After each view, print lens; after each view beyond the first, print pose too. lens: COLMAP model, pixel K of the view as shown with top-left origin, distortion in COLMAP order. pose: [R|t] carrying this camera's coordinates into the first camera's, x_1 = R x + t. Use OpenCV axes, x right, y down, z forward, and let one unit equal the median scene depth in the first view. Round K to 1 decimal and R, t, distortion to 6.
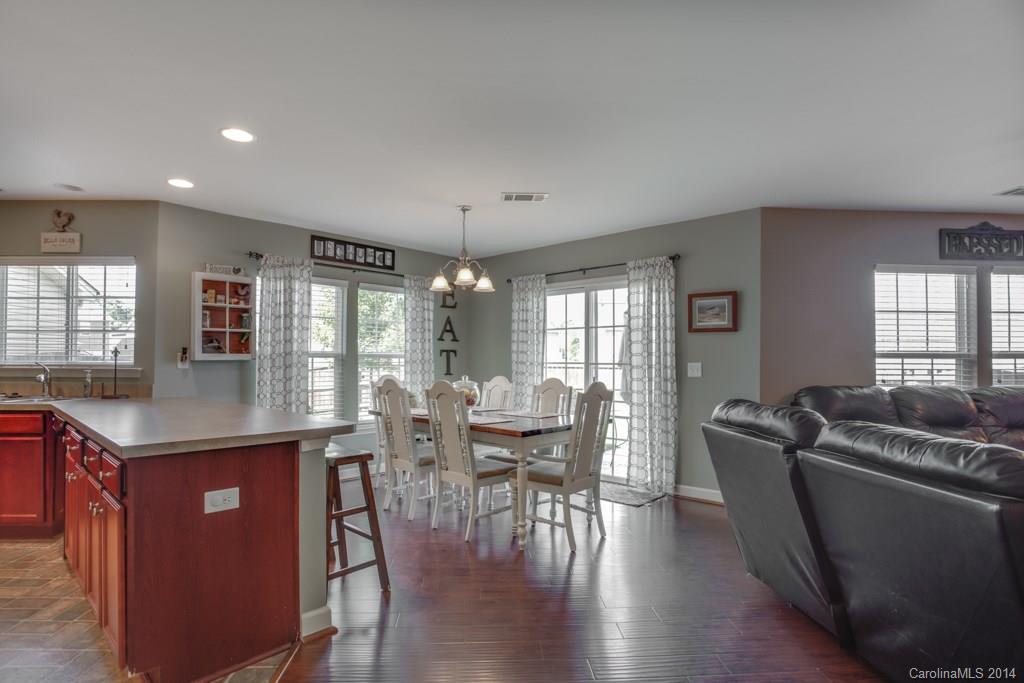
lens RADIAL K [[505.9, 0, 486.5], [0, 505.9, 356.4], [0, 0, 1]] dist [-0.037955, 0.008299]
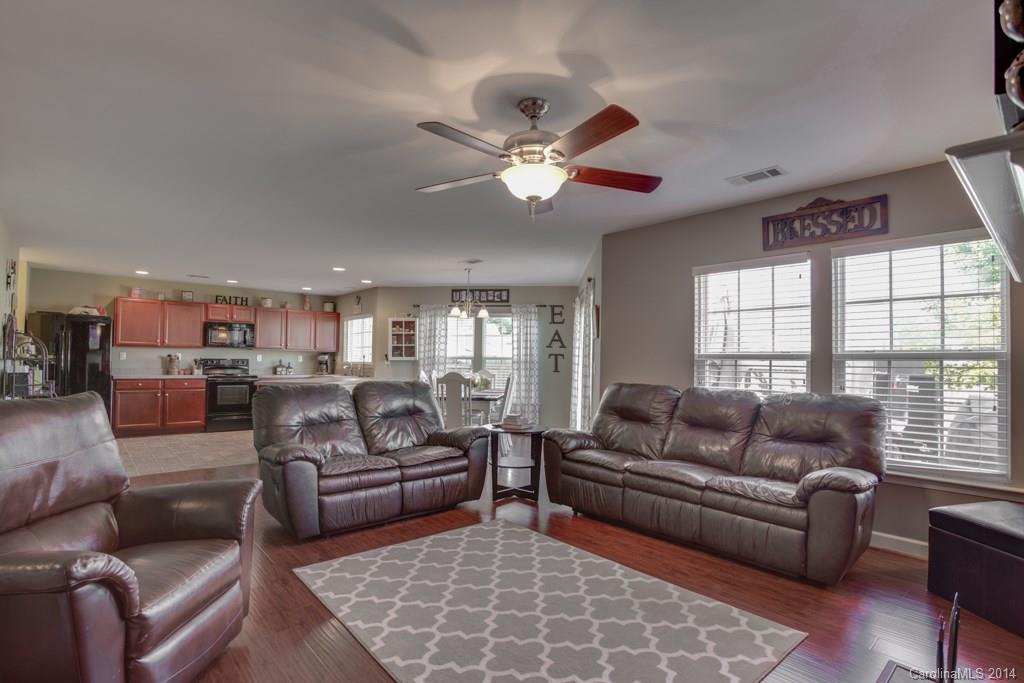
lens RADIAL K [[505.9, 0, 501.5], [0, 505.9, 353.4], [0, 0, 1]] dist [-0.037955, 0.008299]
pose [[0.625737, -0.008664, -0.779986, 1.310514], [-0.003469, 0.999898, -0.013889, 0.006907], [0.780026, 0.011397, 0.625643, 0.038550]]
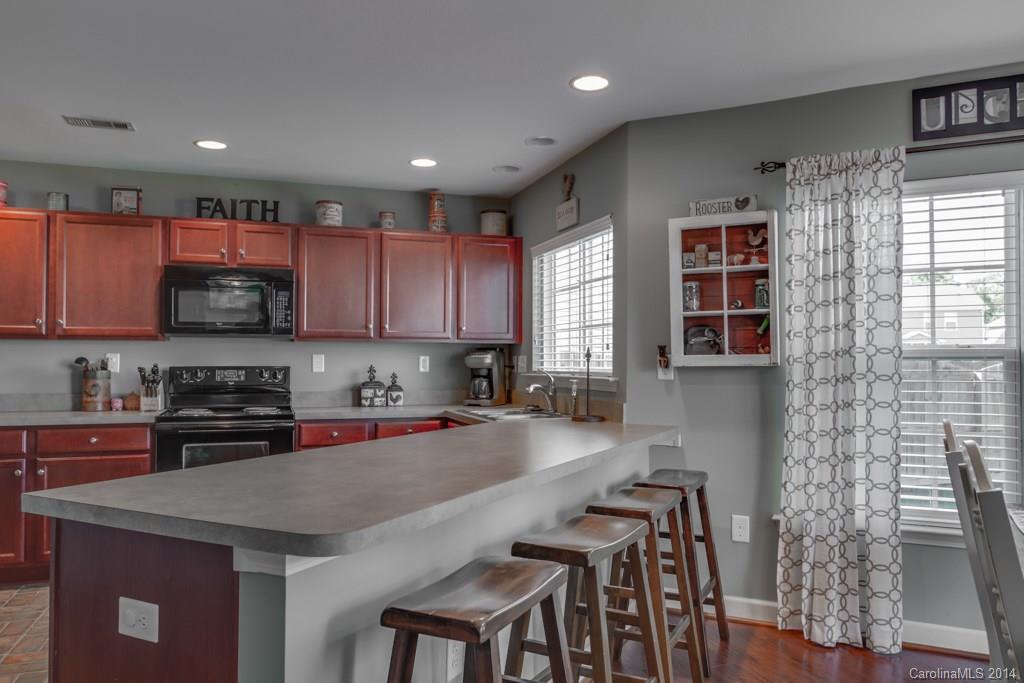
lens RADIAL K [[717.6, 0, 518.2], [0, 717.6, 347.0], [0, 0, 1]] dist [-0.020654, 0.000131]
pose [[0.307296, -0.021392, -0.951374, 0.171992], [0.008823, 0.999768, -0.019630, -0.000362], [0.951573, -0.002362, 0.307414, 0.534187]]
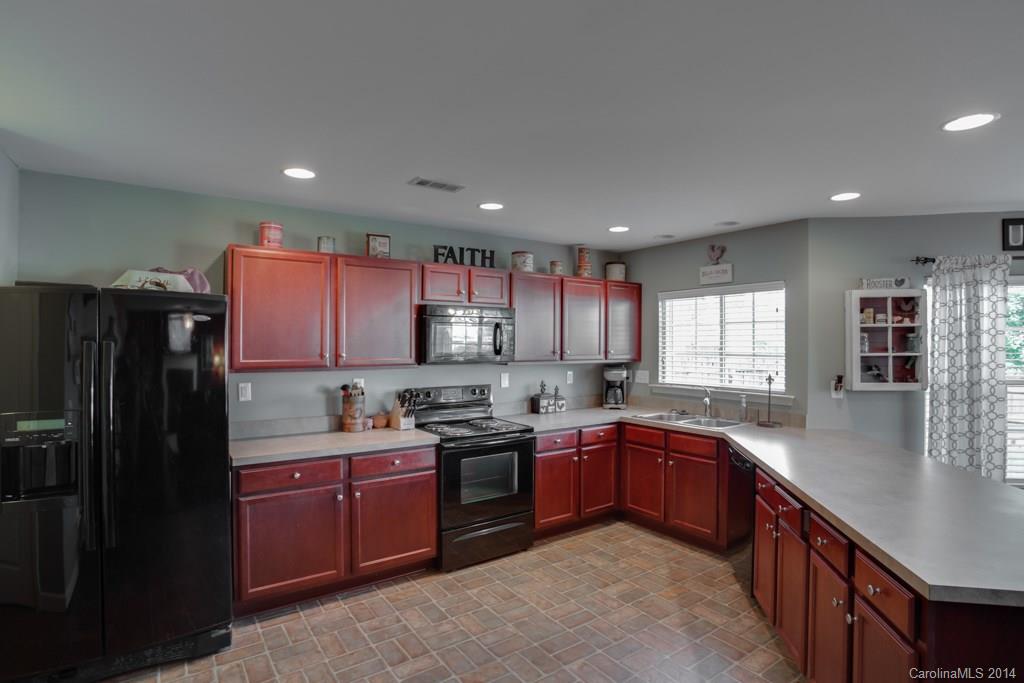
lens RADIAL K [[511.2, 0, 514.8], [0, 511.2, 337.3], [0, 0, 1]] dist [-0.038719, 0.010861]
pose [[0.556952, -0.011671, -0.830463, -0.168526], [0.007698, 0.999931, -0.008890, -0.079147], [0.830509, -0.001442, 0.557003, 0.009030]]
